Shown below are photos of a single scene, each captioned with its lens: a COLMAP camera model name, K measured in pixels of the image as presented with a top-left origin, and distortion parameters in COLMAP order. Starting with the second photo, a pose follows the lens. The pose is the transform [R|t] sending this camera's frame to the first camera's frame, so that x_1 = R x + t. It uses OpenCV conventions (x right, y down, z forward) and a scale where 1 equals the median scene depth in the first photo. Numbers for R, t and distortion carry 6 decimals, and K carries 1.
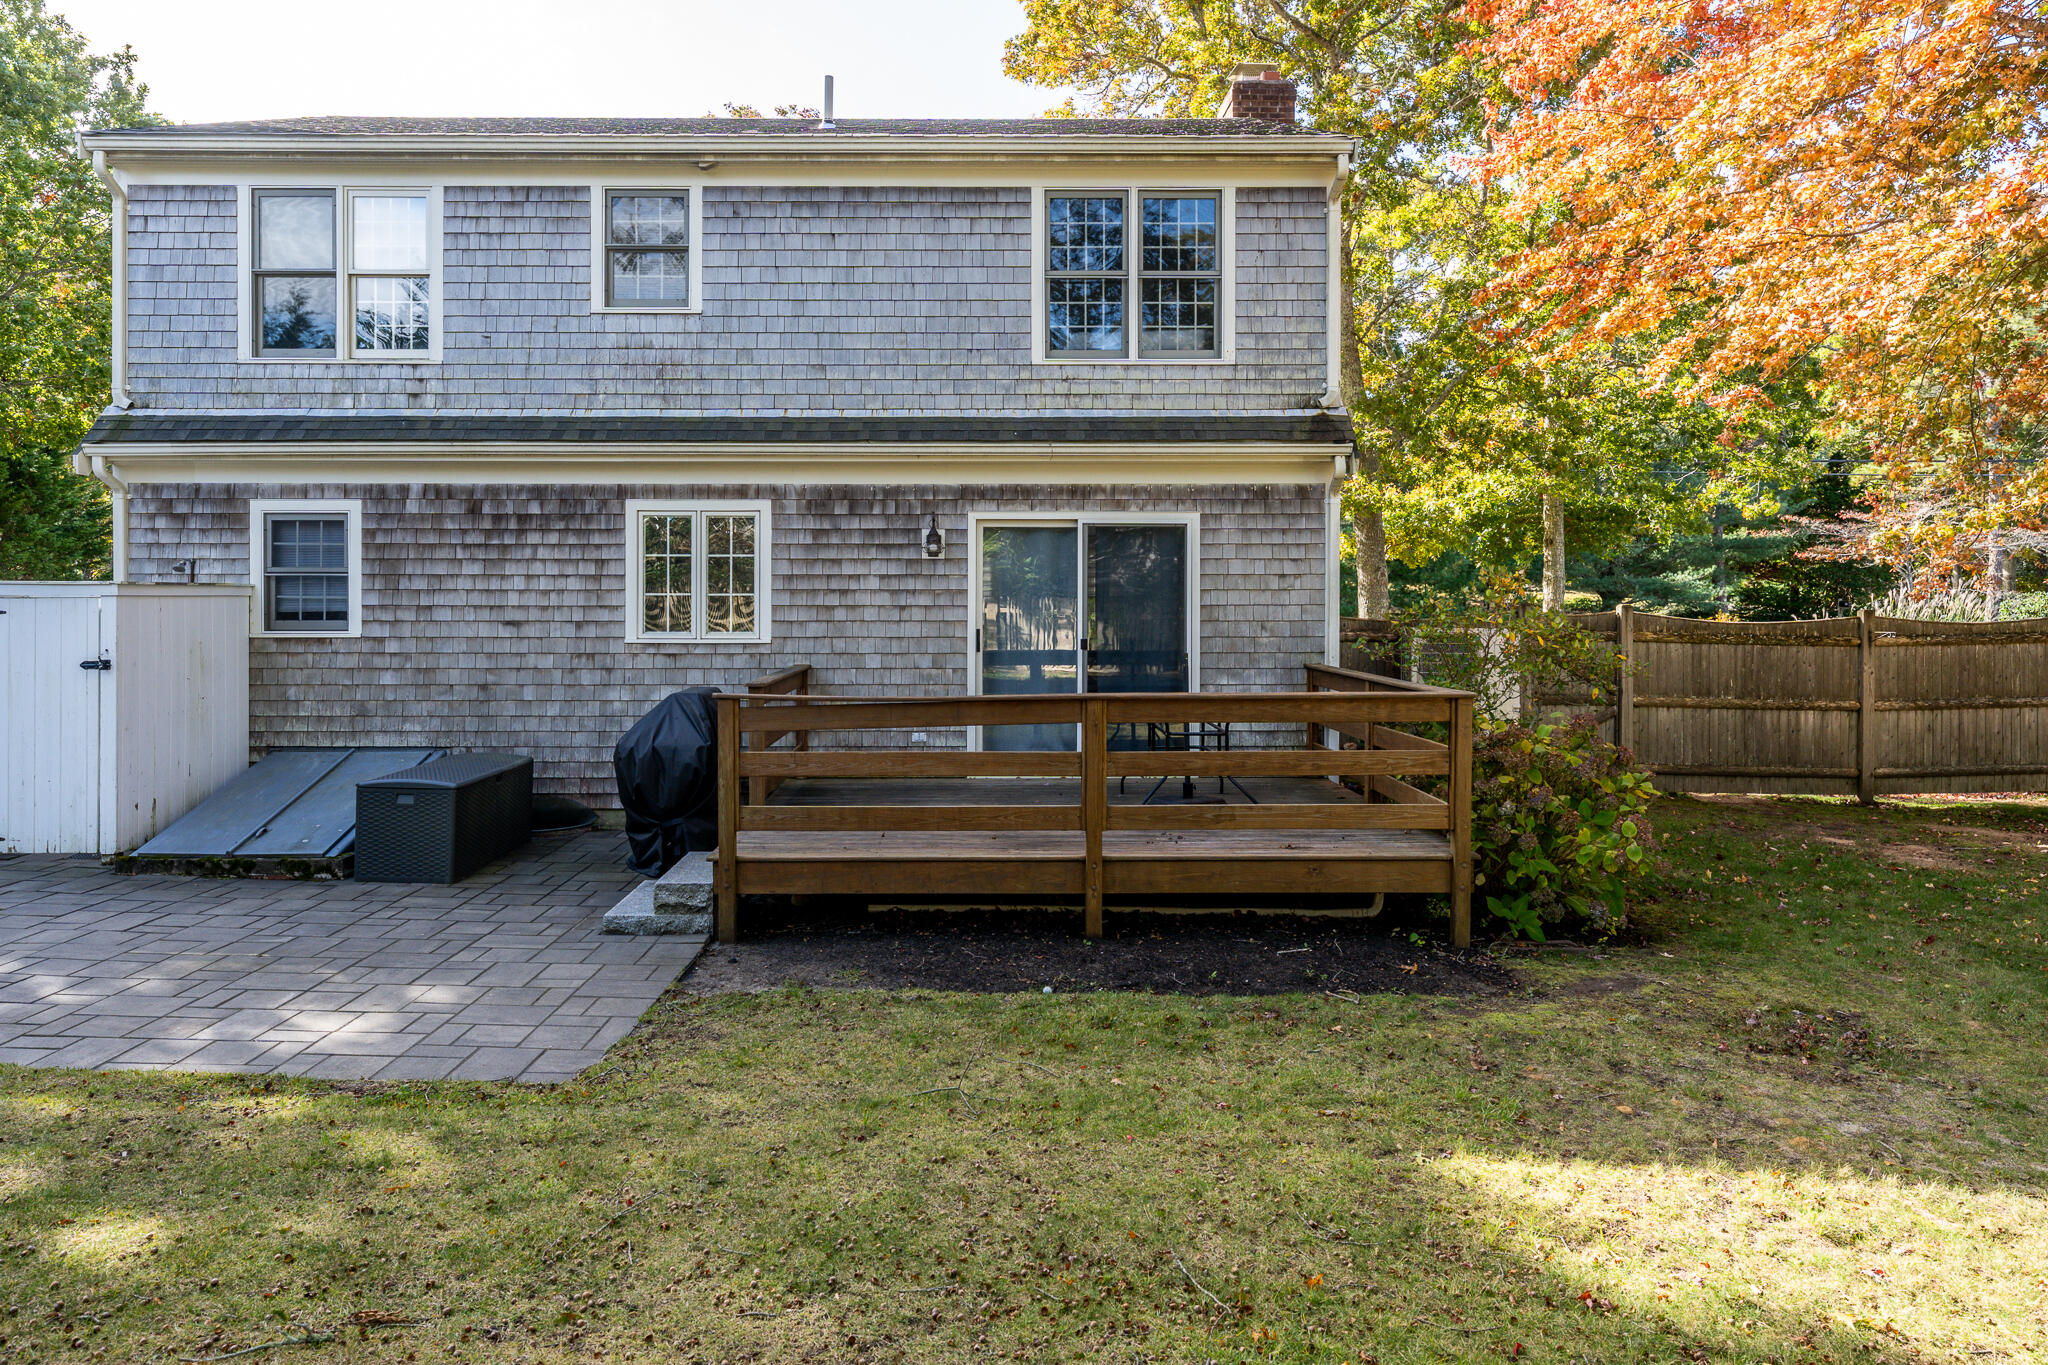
lens RADIAL K [[1333.1, 0, 1022.4], [0, 1333.1, 601.4], [0, 0, 1]] dist [0.001425, -0.000767]
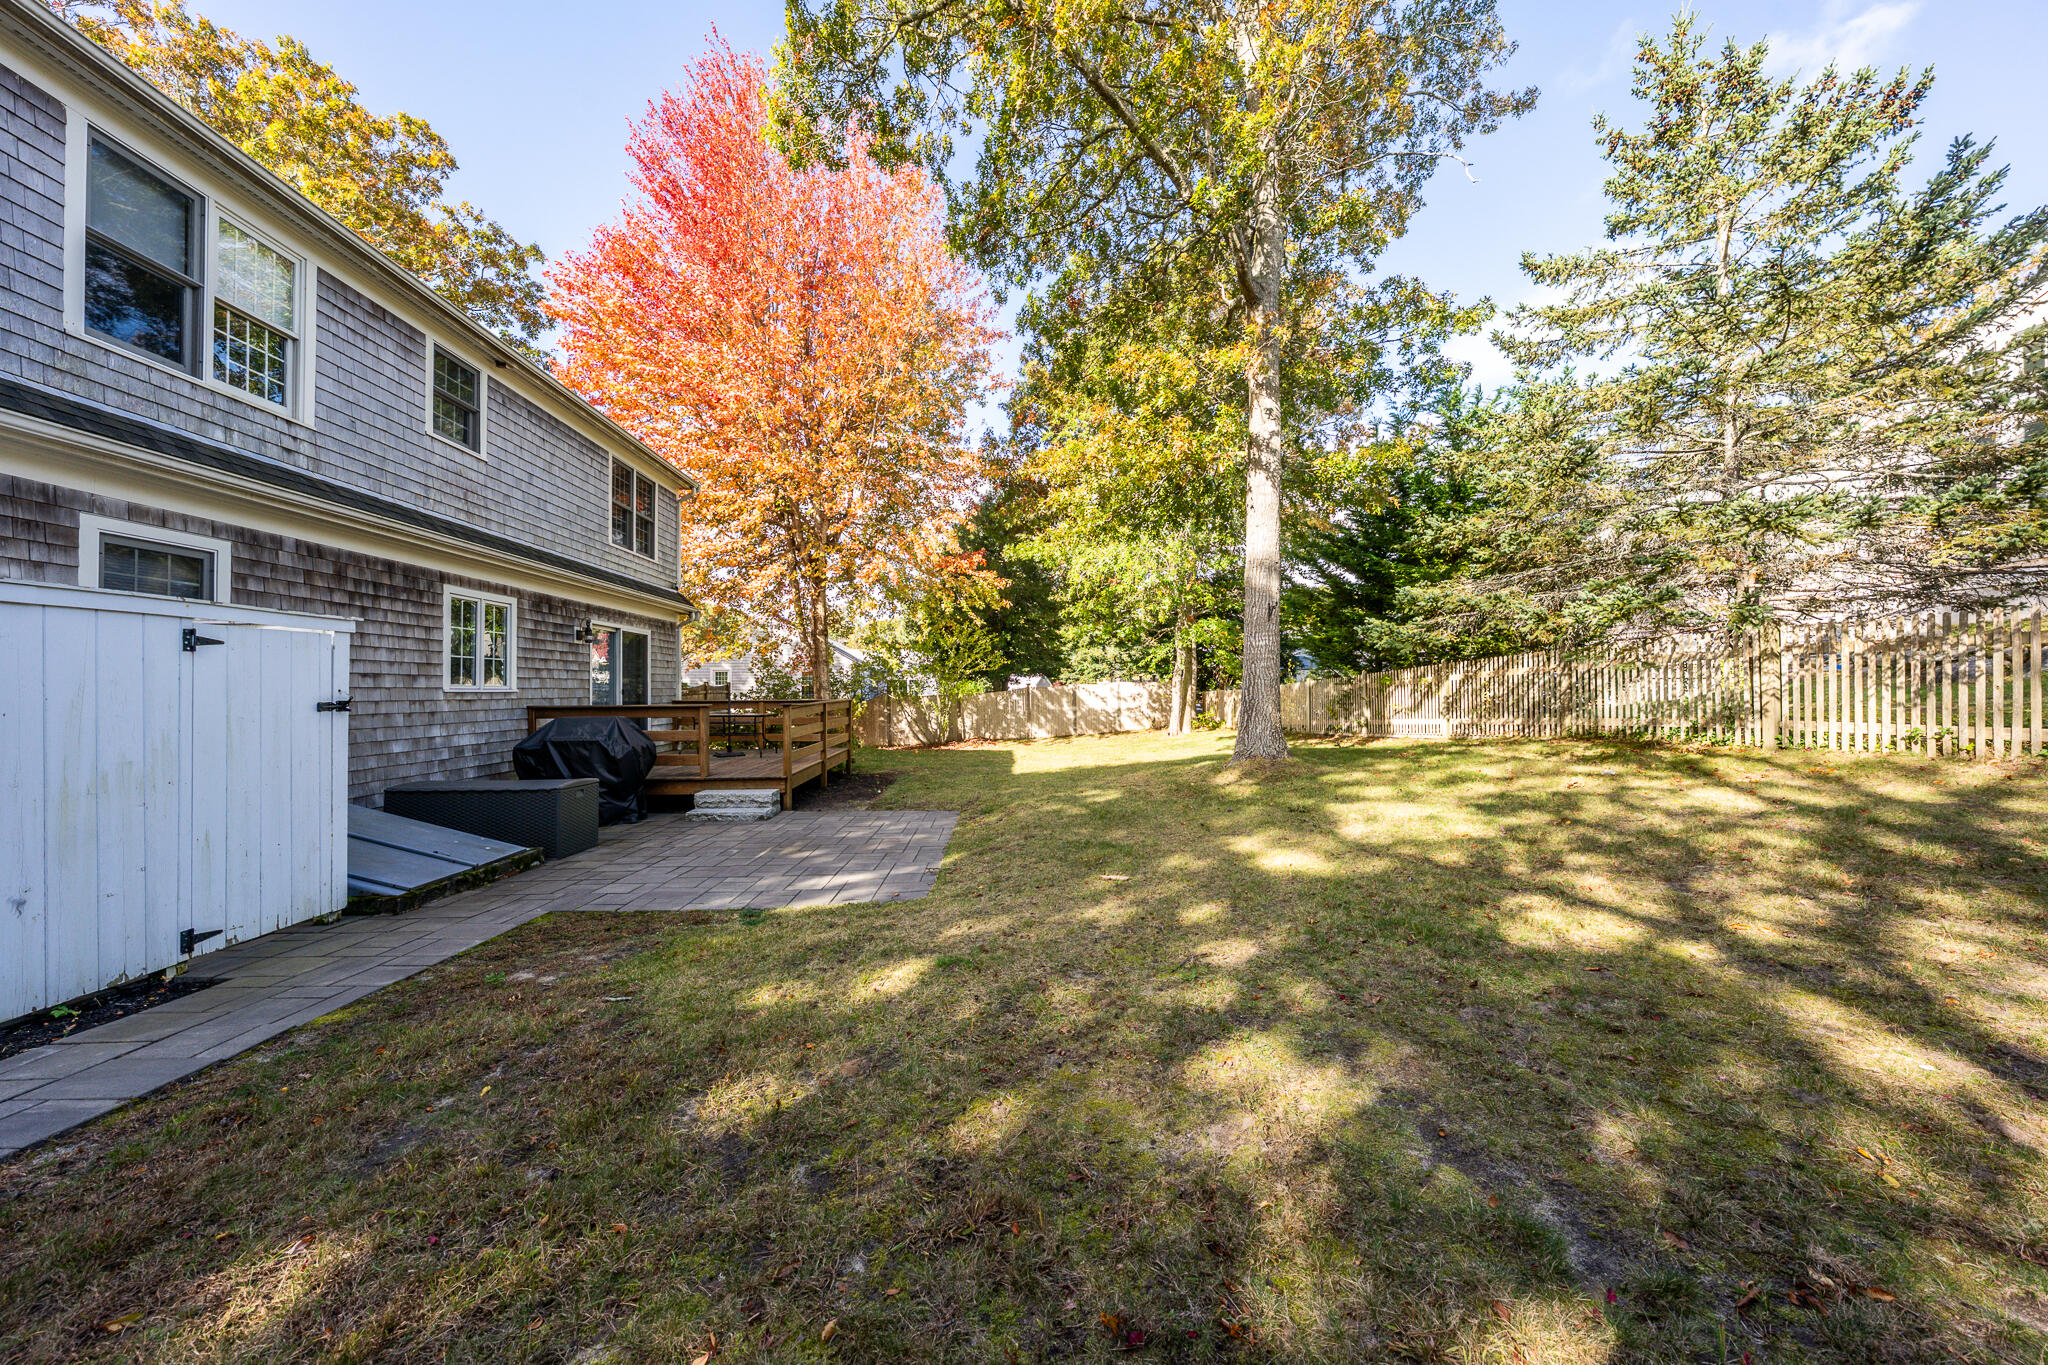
lens RADIAL K [[687.4, 0, 1024.0], [0, 687.4, 682.5], [0, 0, 1]] dist [-0.001245, -0.000138]
pose [[-0.047465, 0.010104, 0.998822, -1.003595], [0.008205, 0.999919, -0.009725, 0.032953], [-0.998839, 0.007734, -0.047544, 0.459851]]
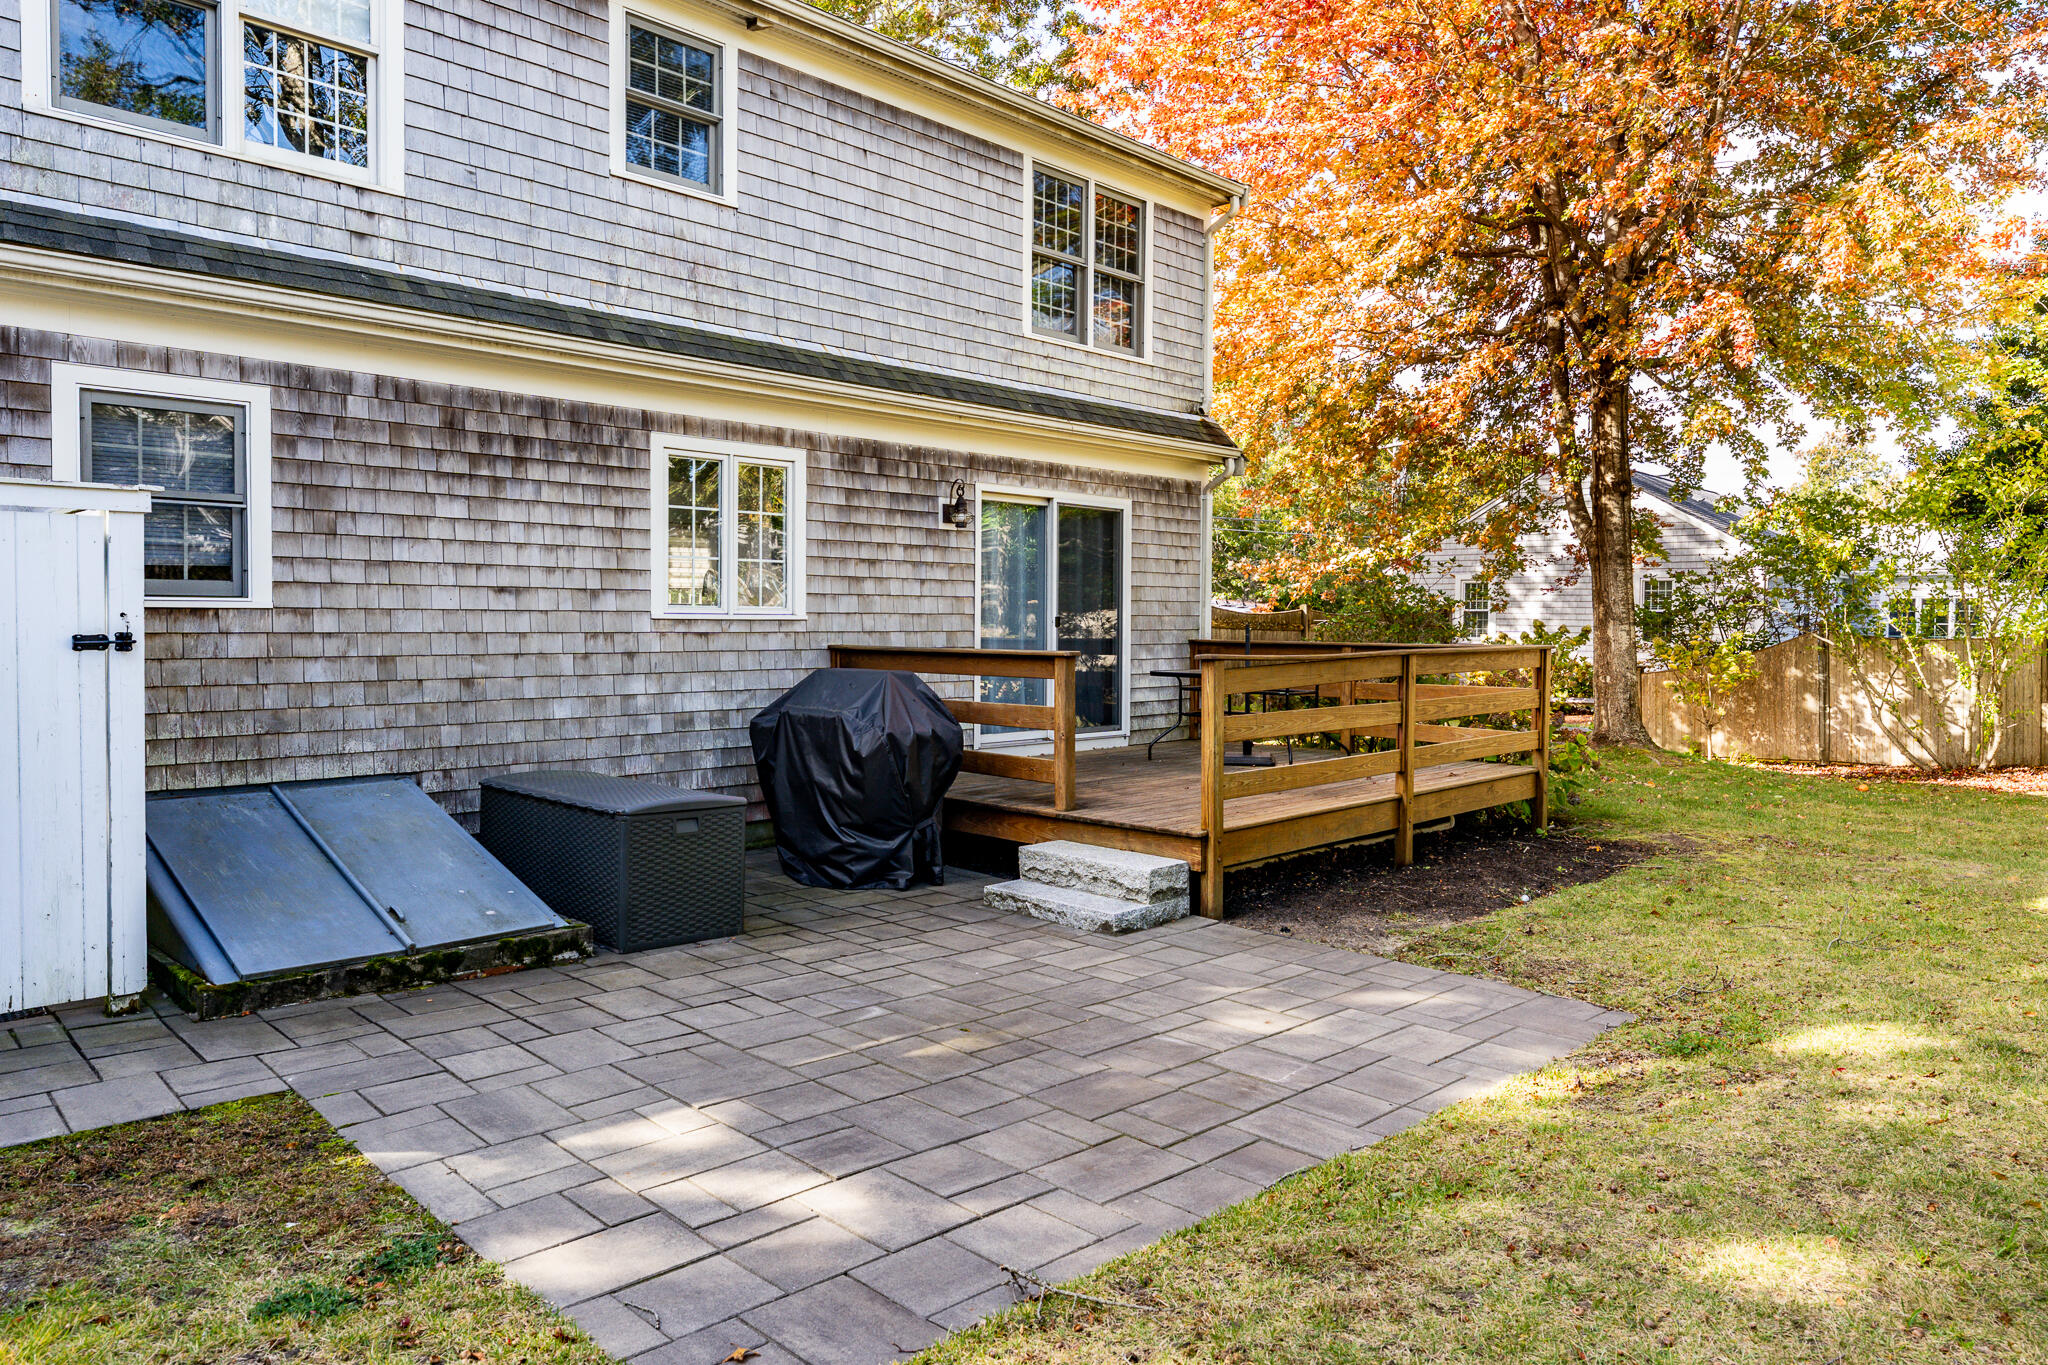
lens RADIAL K [[1294.6, 0, 1024.7], [0, 1294.6, 653.1], [0, 0, 1]] dist [0.005968, -0.000508]
pose [[0.712516, -0.015343, 0.701488, -0.668921], [-0.001818, 0.999717, 0.023712, 0.032944], [-0.701654, -0.018171, 0.712286, 0.317739]]
